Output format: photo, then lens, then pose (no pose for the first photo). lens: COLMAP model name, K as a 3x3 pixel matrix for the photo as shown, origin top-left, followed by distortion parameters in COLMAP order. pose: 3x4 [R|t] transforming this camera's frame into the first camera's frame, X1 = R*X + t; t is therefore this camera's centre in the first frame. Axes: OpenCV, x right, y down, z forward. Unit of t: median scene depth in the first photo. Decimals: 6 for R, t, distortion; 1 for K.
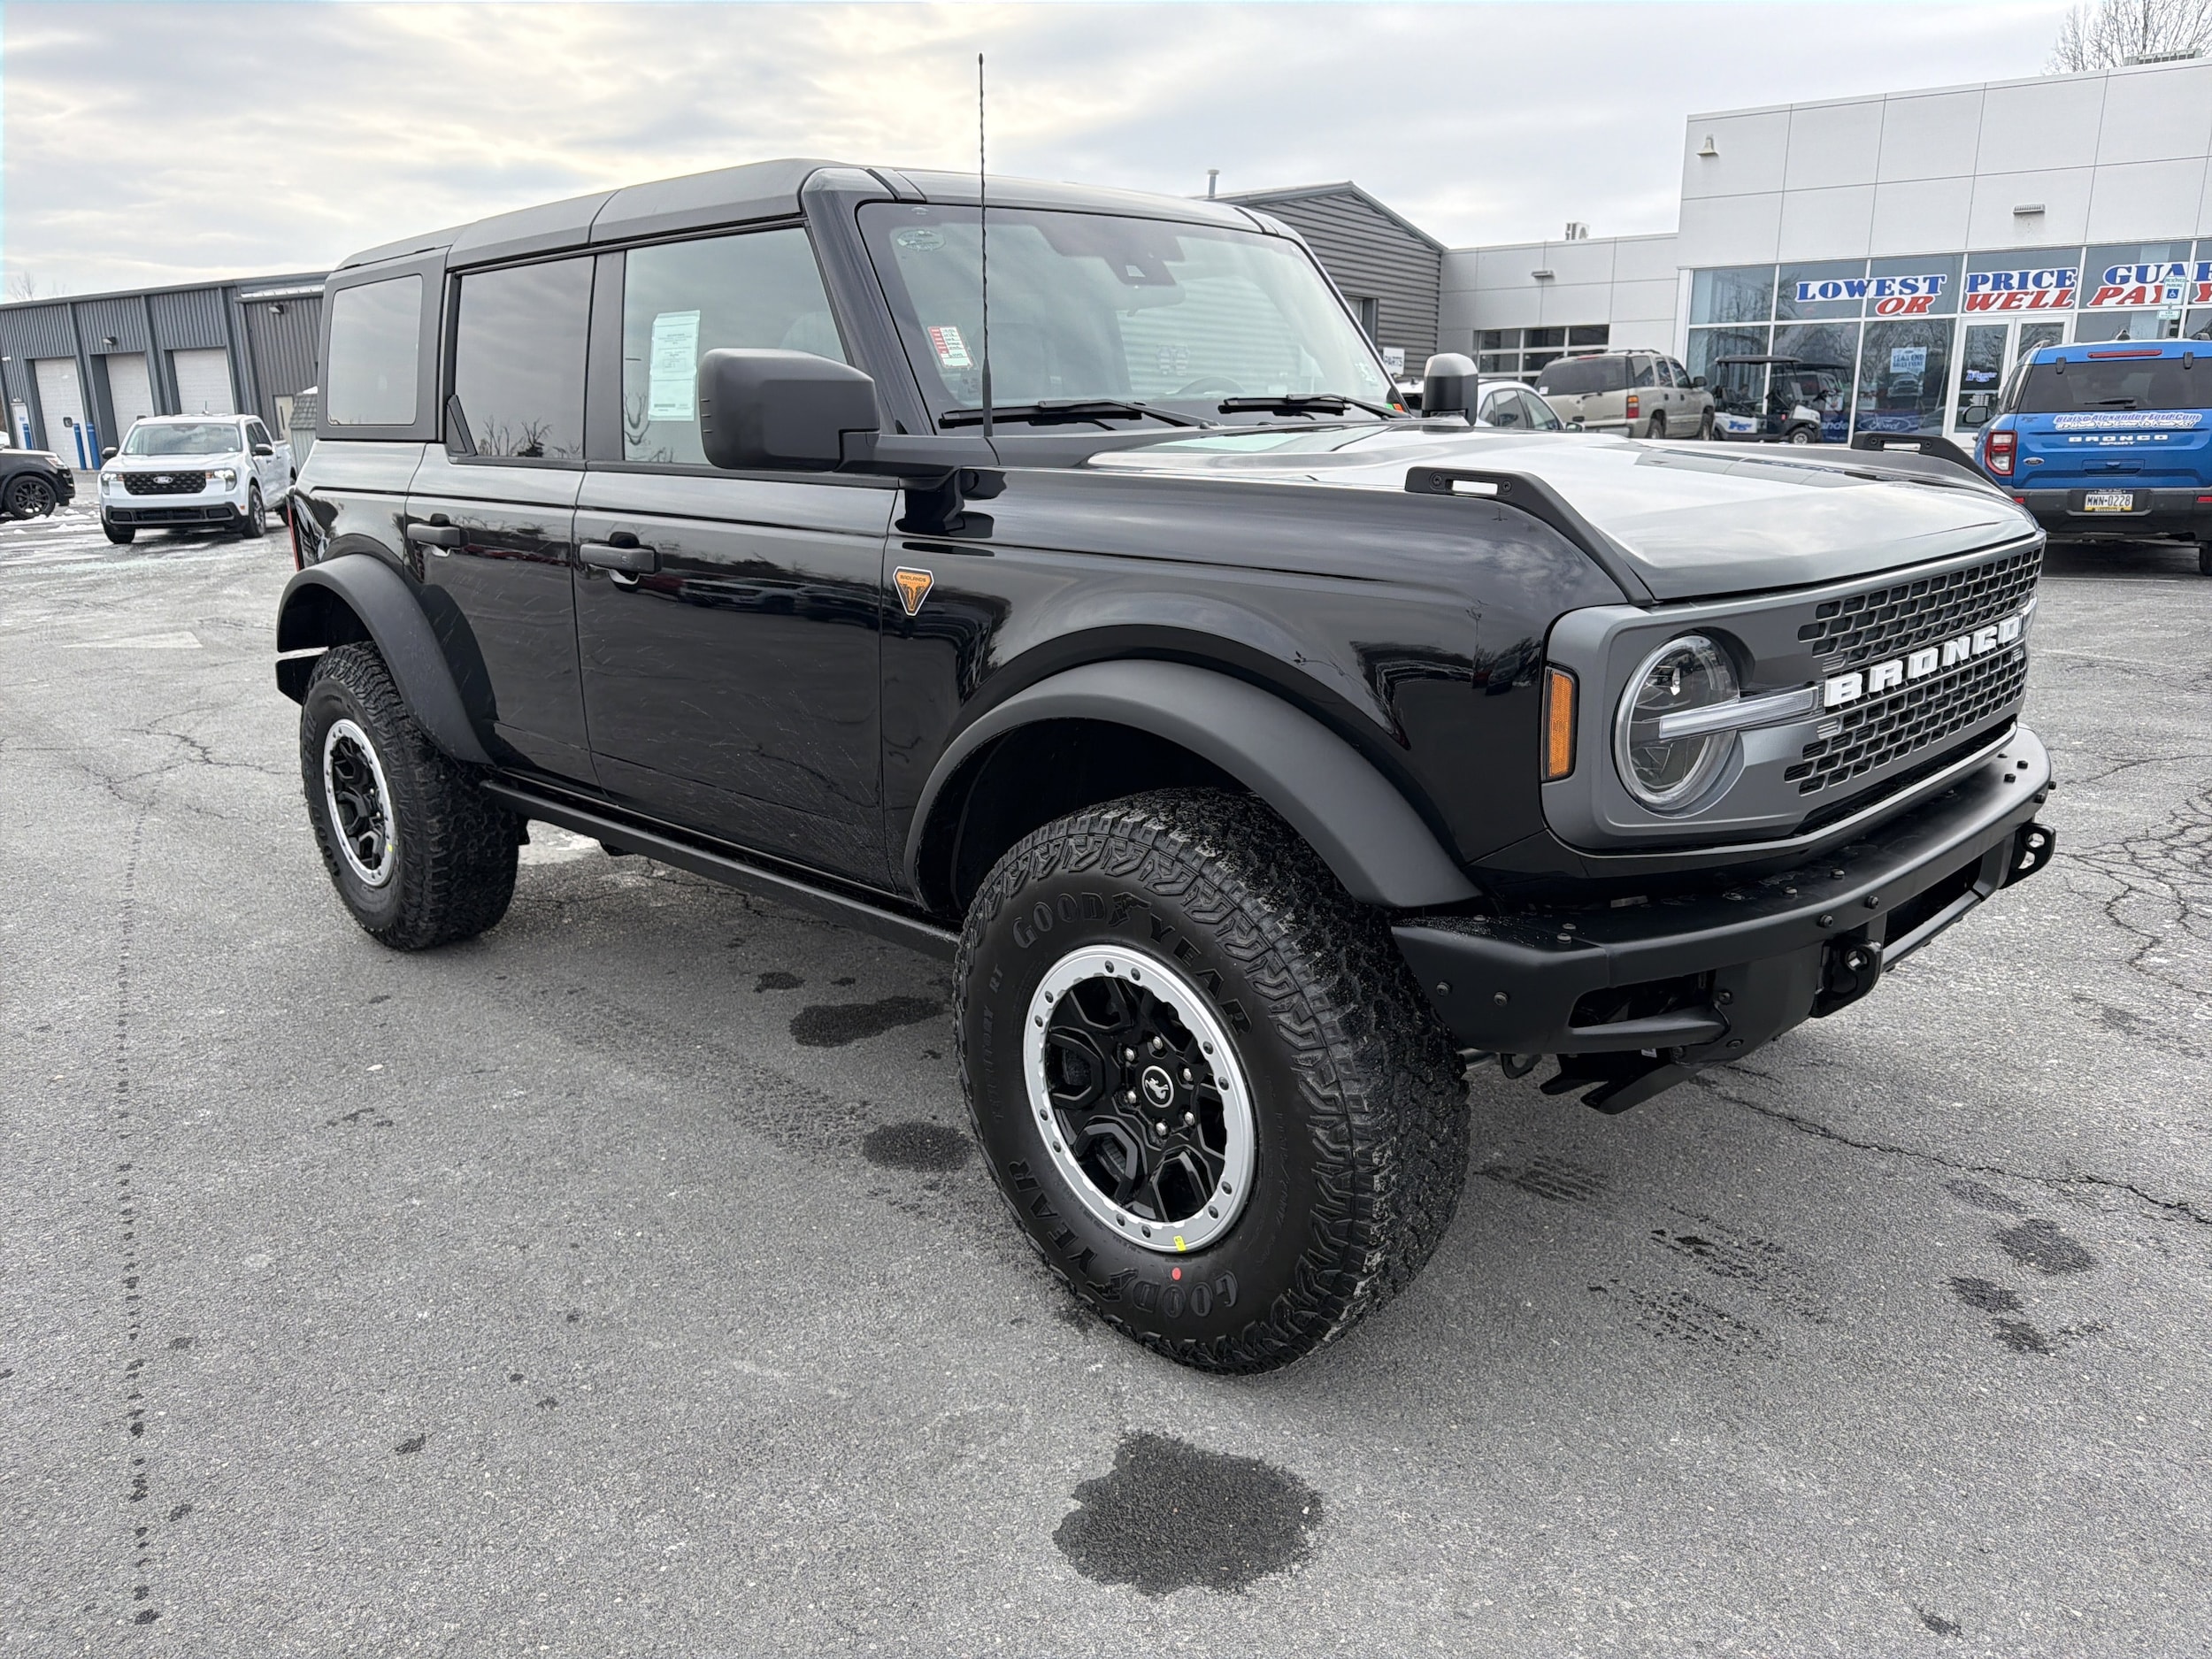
lens RADIAL K [[1700.3, 0, 1094.9], [0, 1700.3, 822.7], [0, 0, 1]] dist [0.029311, -0.018706]
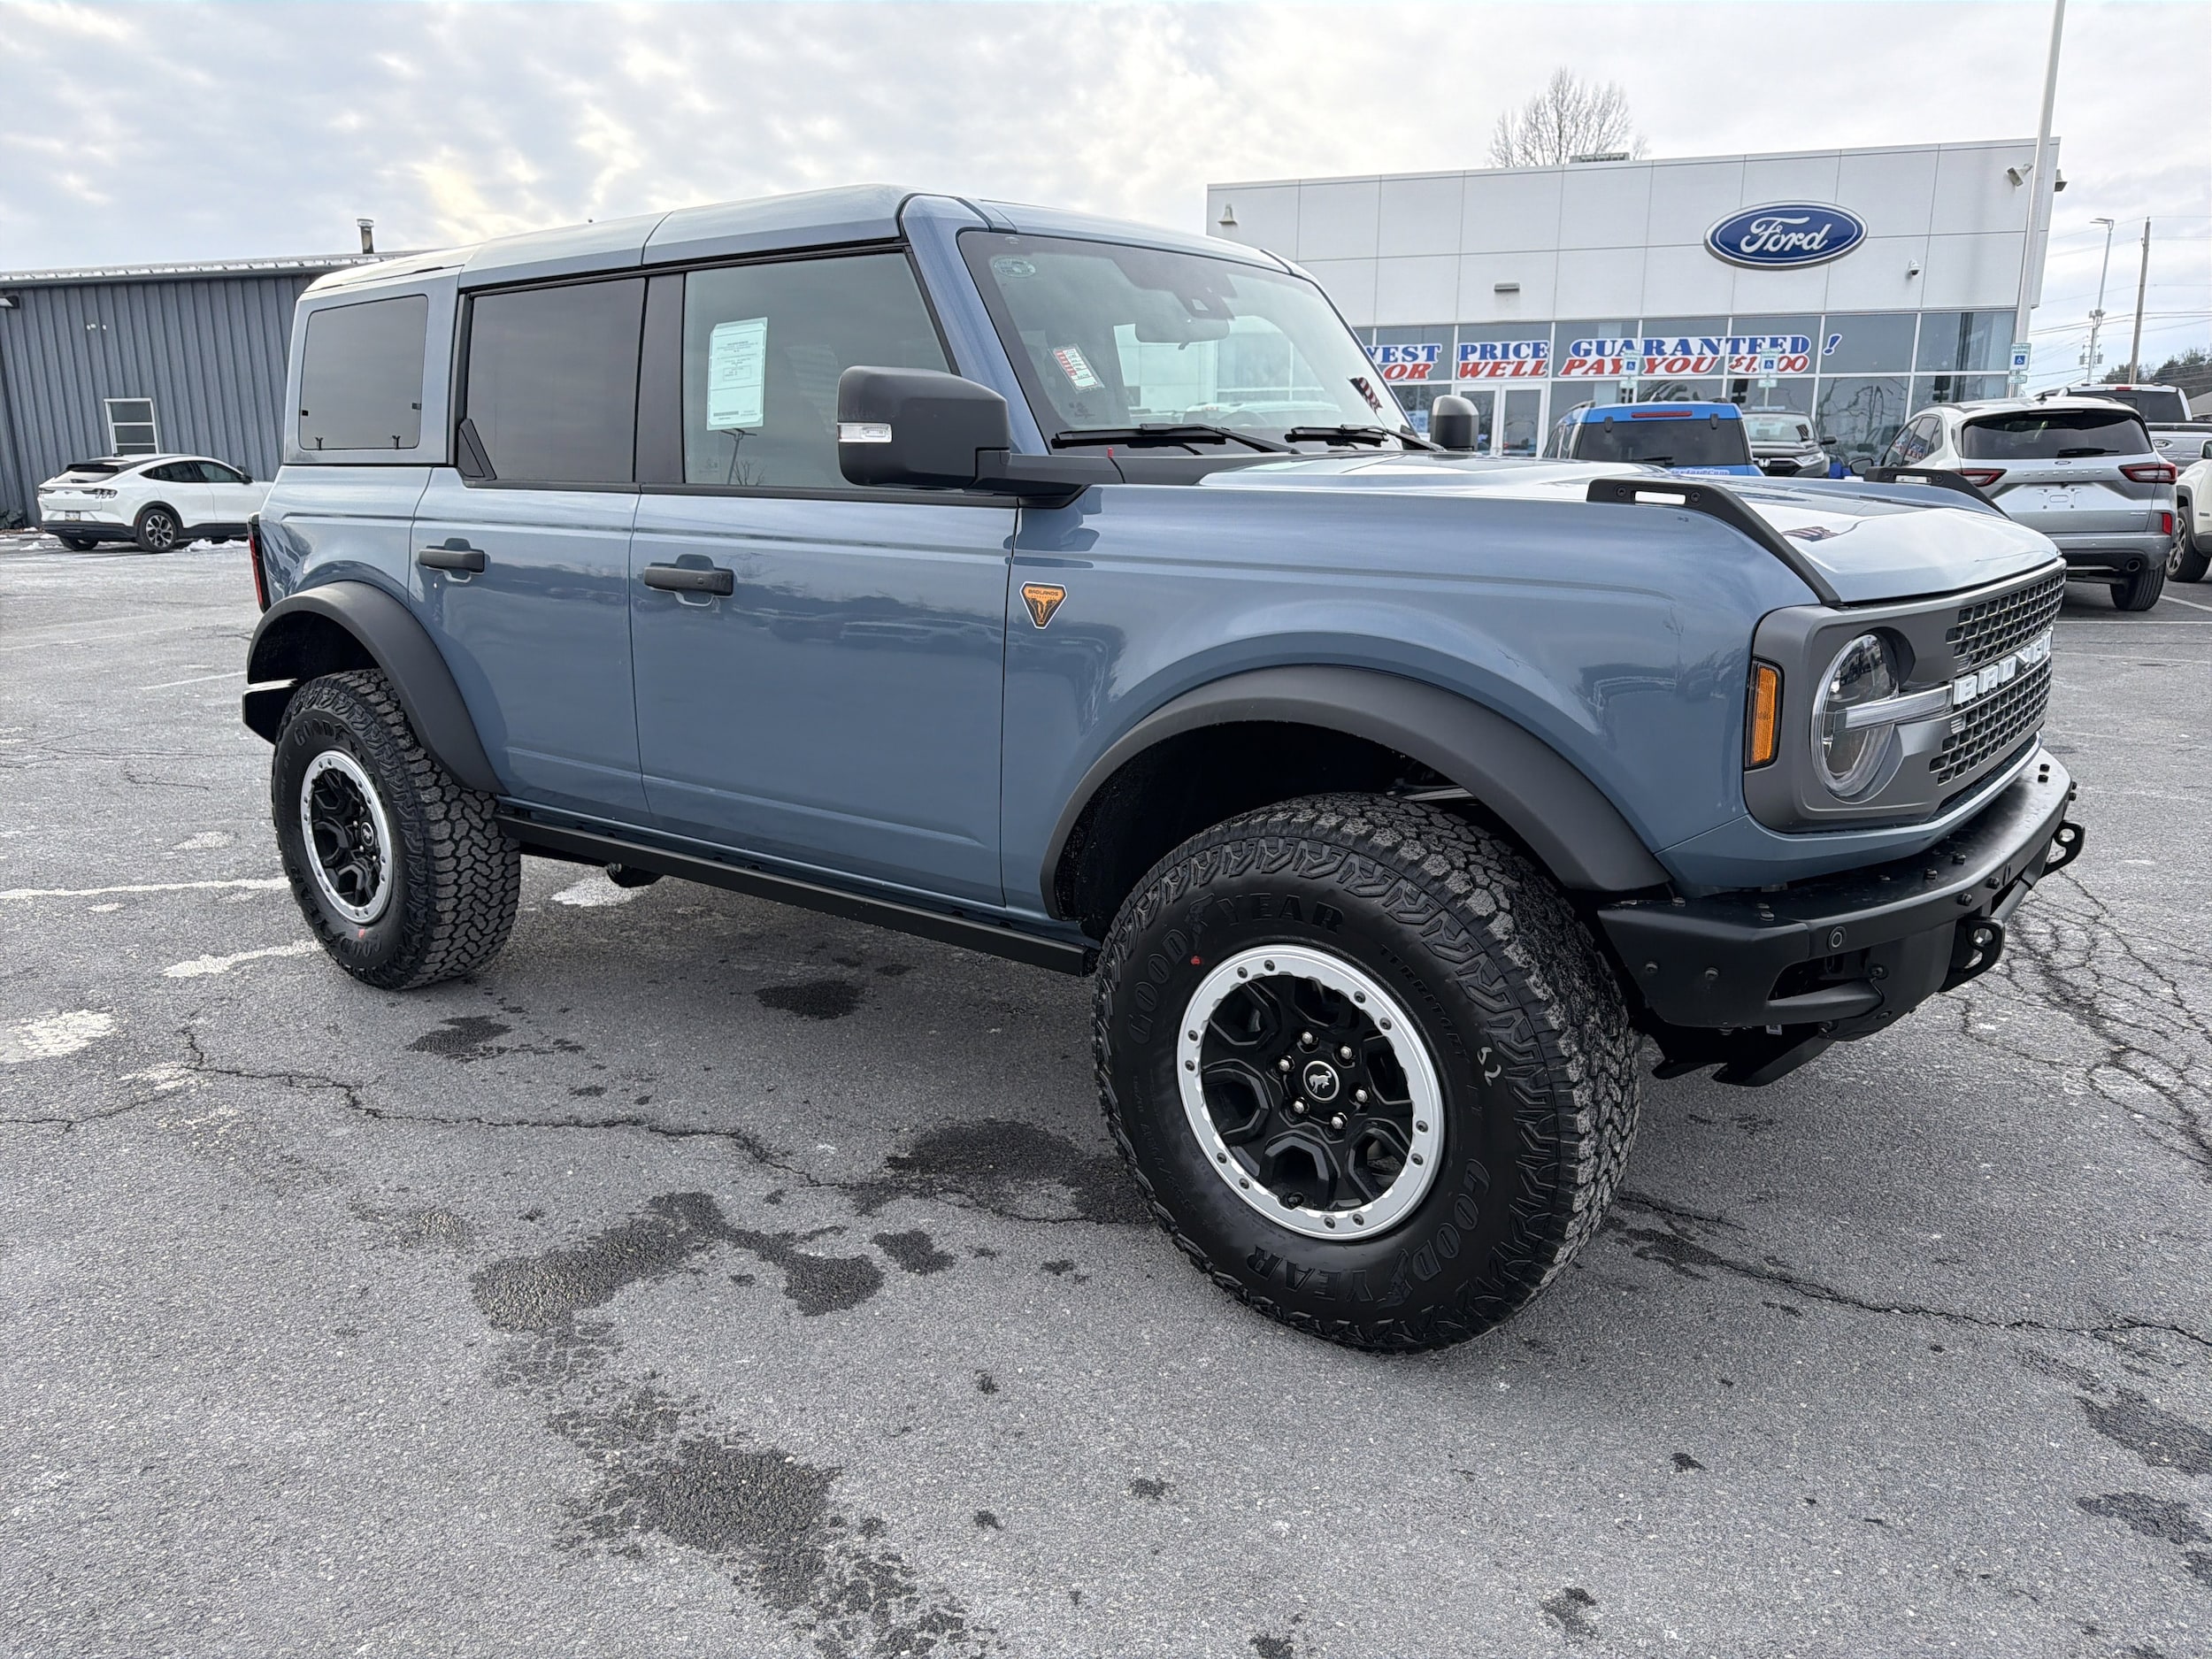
lens RADIAL K [[1700.3, 0, 1118.9], [0, 1700.3, 831.3], [0, 0, 1]] dist [0.029311, -0.018706]
pose [[0.993377, -0.012714, 0.114199, -0.179278], [0.015478, 0.999608, -0.023348, 0.023943], [-0.113857, 0.024961, 0.993183, -0.016982]]
